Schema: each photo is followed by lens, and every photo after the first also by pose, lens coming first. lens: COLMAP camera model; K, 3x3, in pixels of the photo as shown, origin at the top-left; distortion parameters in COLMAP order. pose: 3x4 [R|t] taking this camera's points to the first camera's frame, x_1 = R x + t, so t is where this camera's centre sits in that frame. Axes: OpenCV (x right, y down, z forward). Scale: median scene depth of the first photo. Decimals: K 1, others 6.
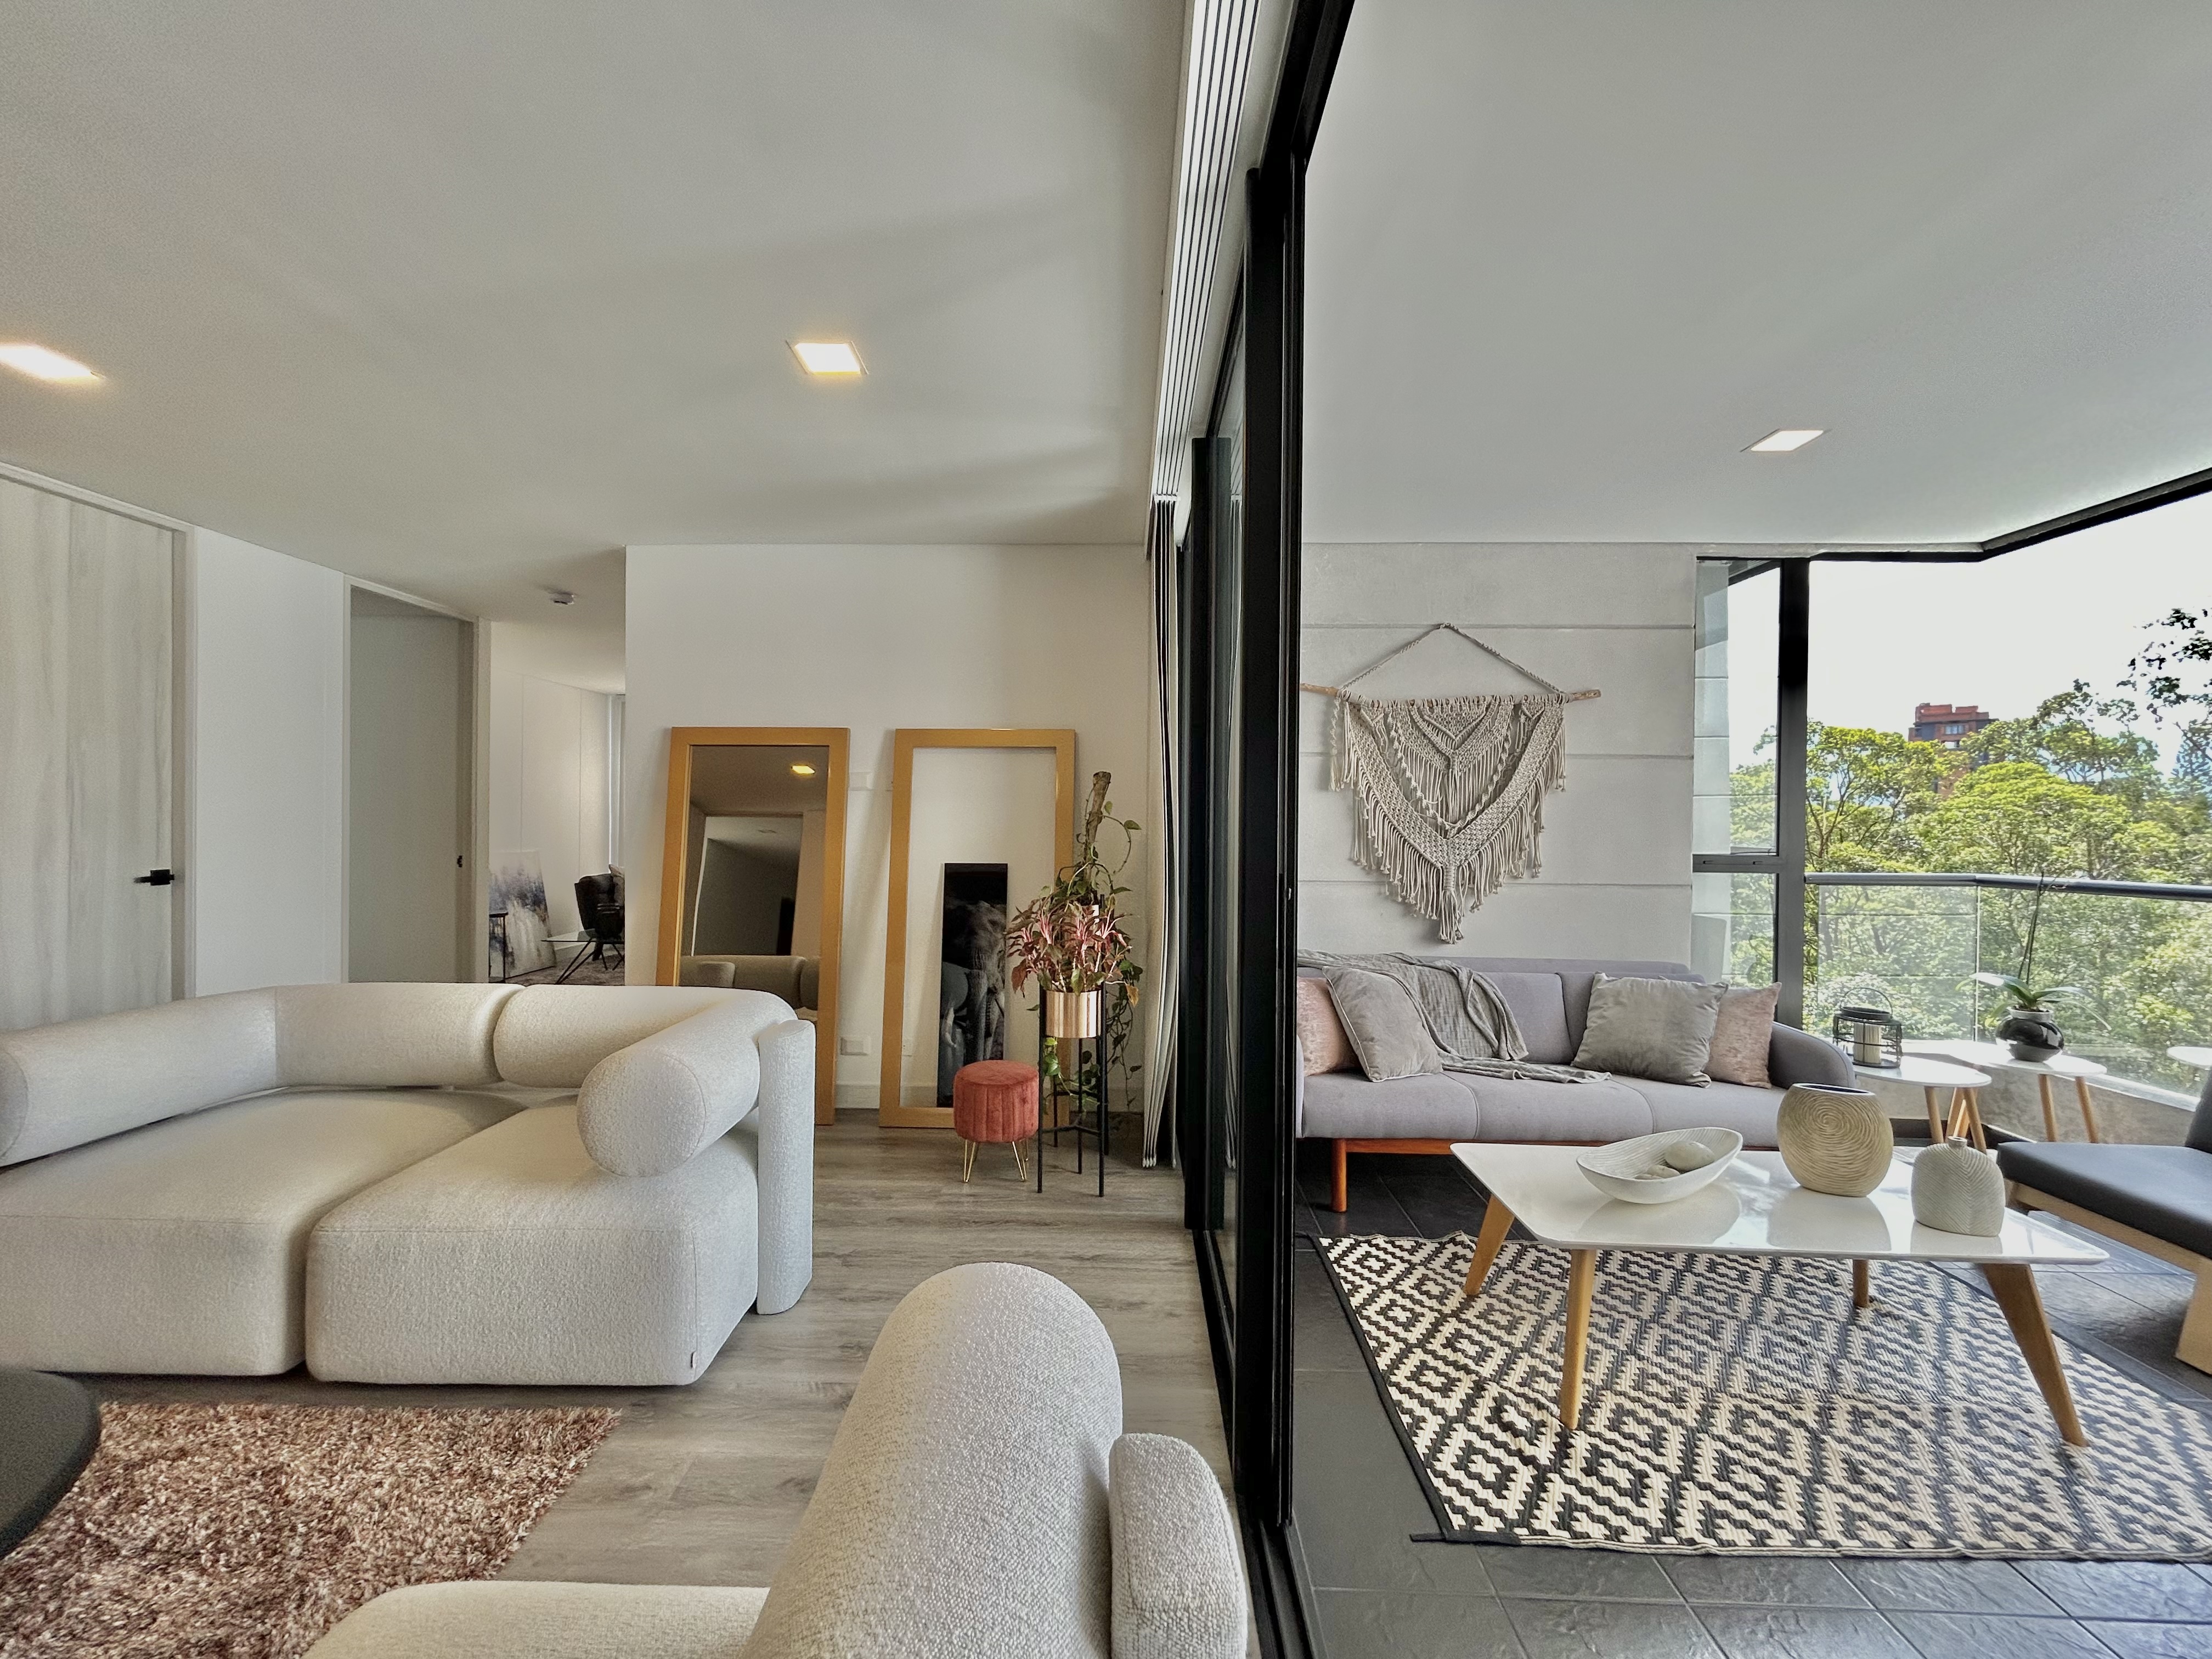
lens RADIAL K [[883.5, 0, 1113.1], [0, 883.5, 832.3], [0, 0, 1]] dist [0.000927, 0.000353]
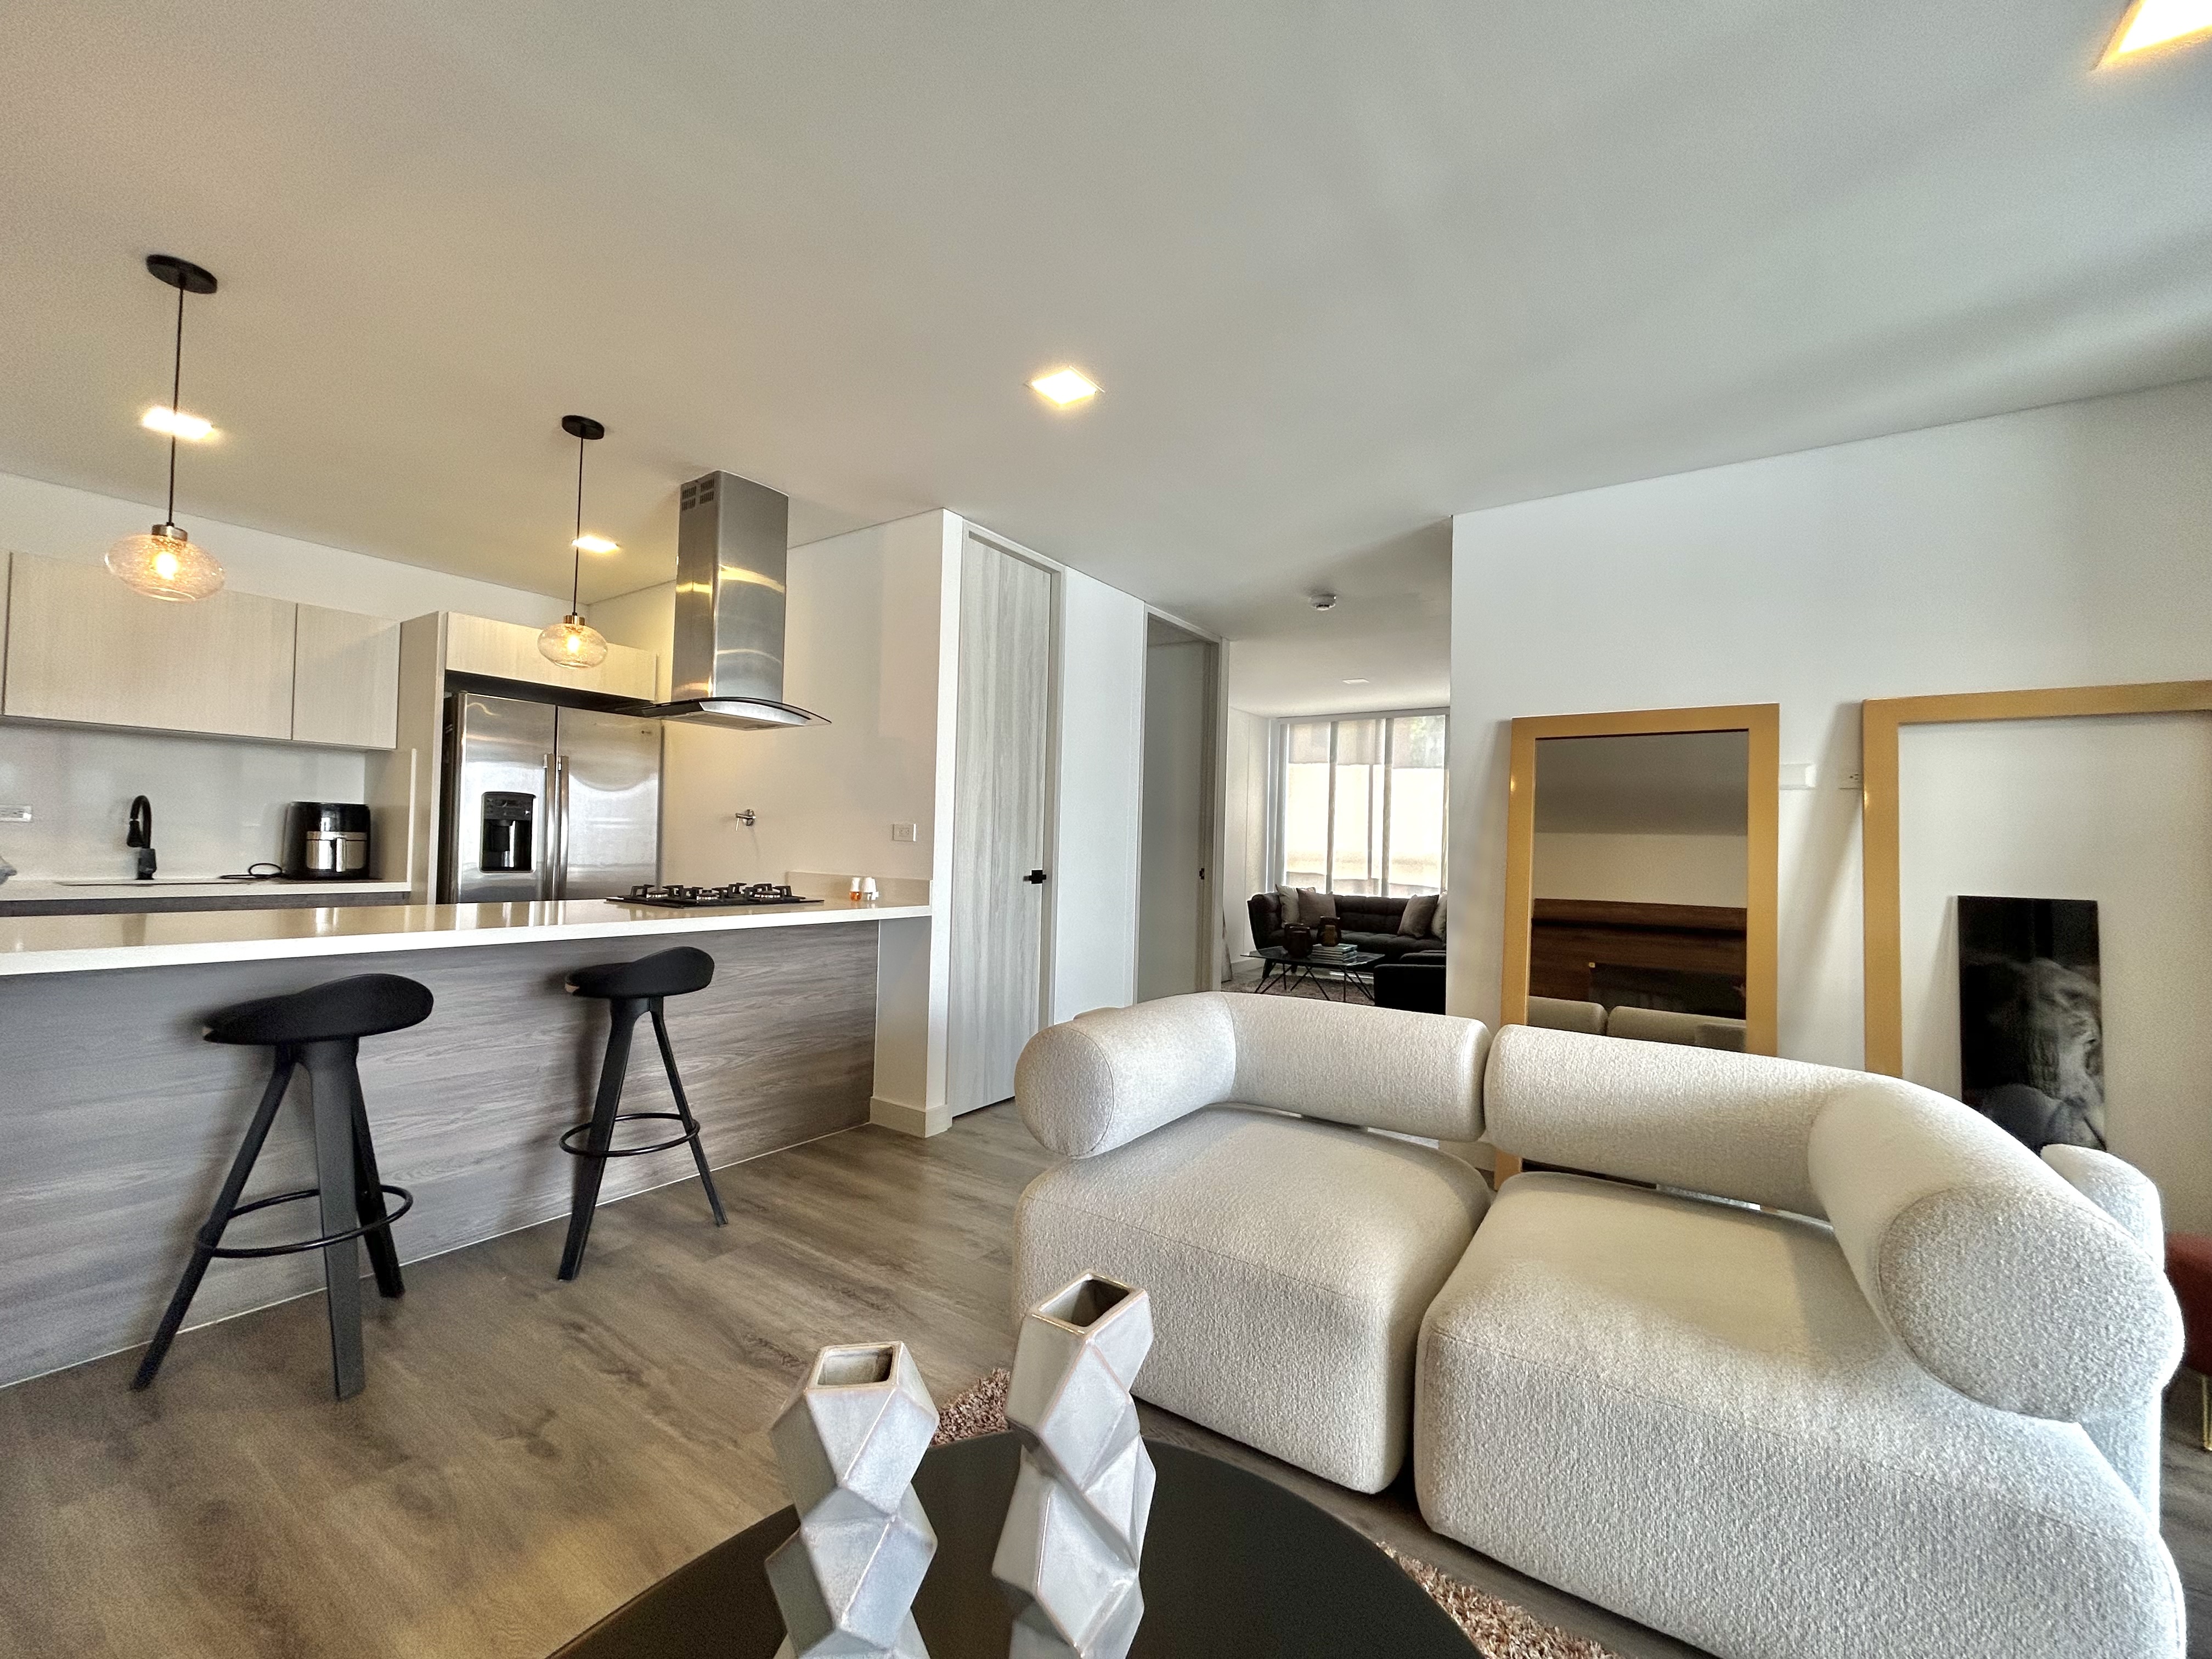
lens RADIAL K [[883.5, 0, 1095.0], [0, 883.5, 831.1], [0, 0, 1]] dist [0.000927, 0.000353]
pose [[0.830963, 0.005021, -0.556305, -0.358677], [-0.025174, 0.999274, -0.028583, 0.021481], [0.555758, 0.037756, 0.830487, 0.087617]]
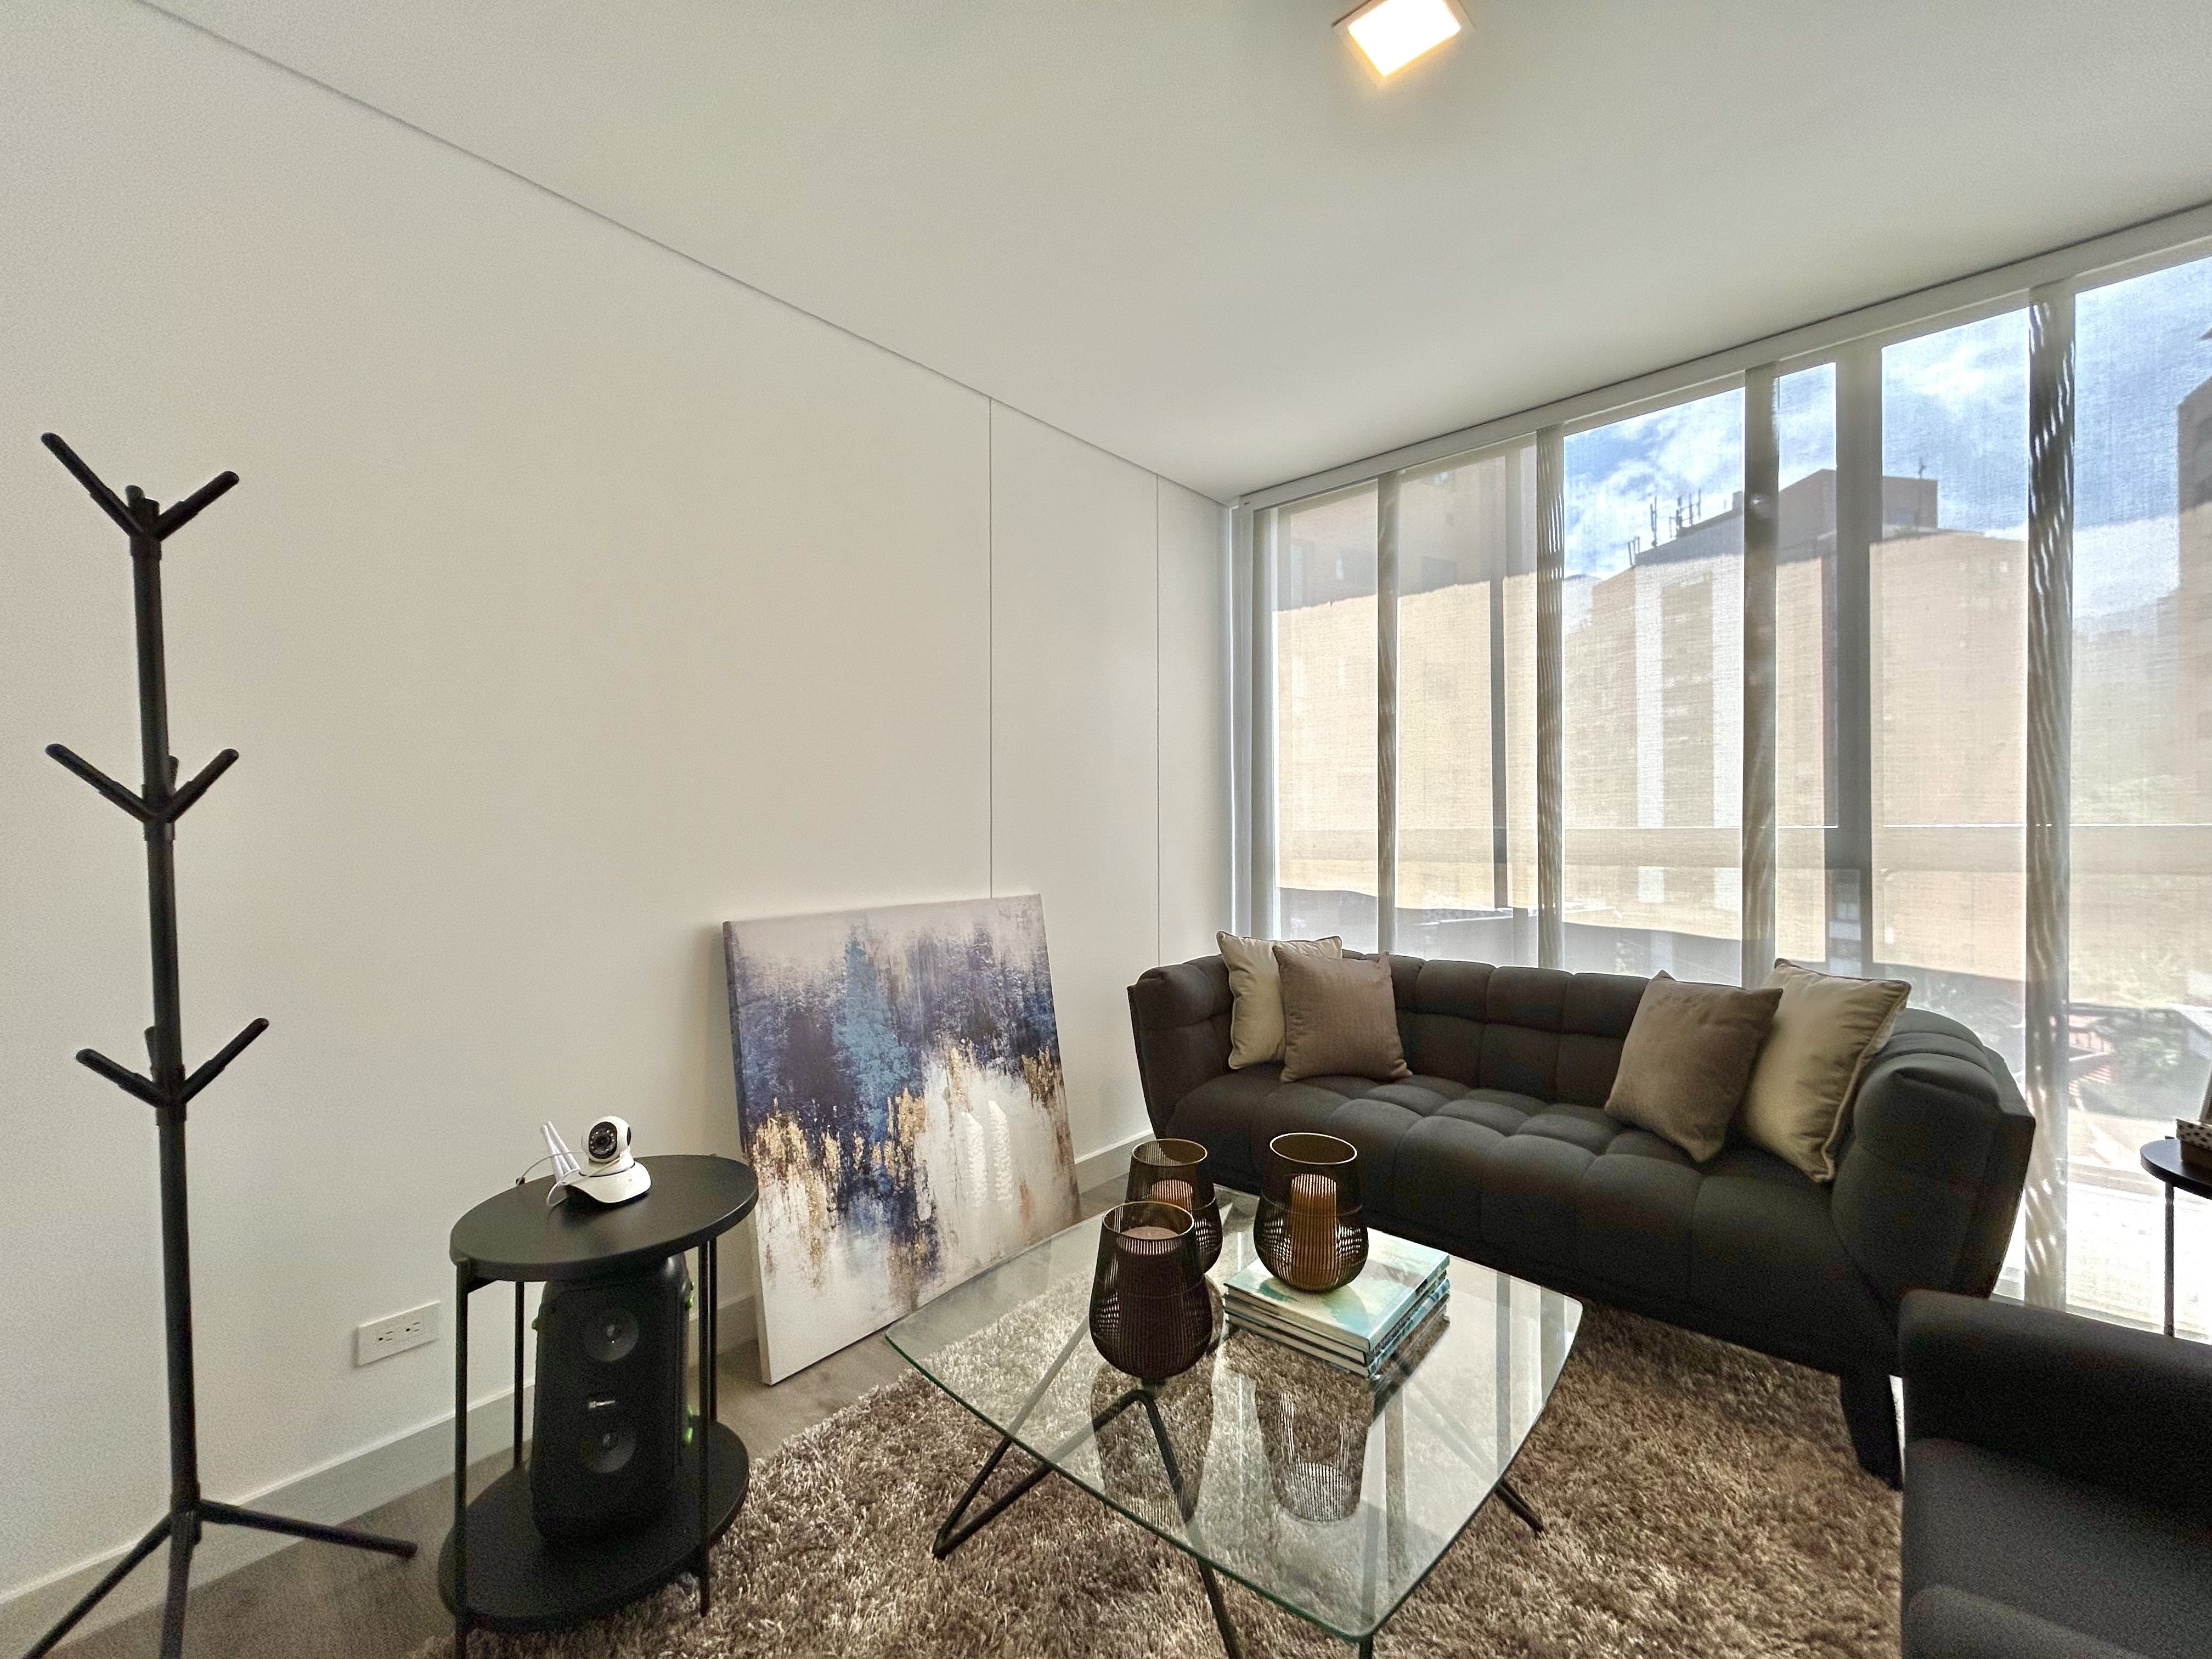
lens RADIAL K [[883.5, 0, 1115.8], [0, 883.5, 824.9], [0, 0, 1]] dist [0.000927, 0.000353]
pose [[0.764598, -0.013961, -0.644356, -0.748270], [0.005014, 0.999864, -0.015715, 0.000331], [0.644487, 0.008785, 0.764564, 1.408740]]
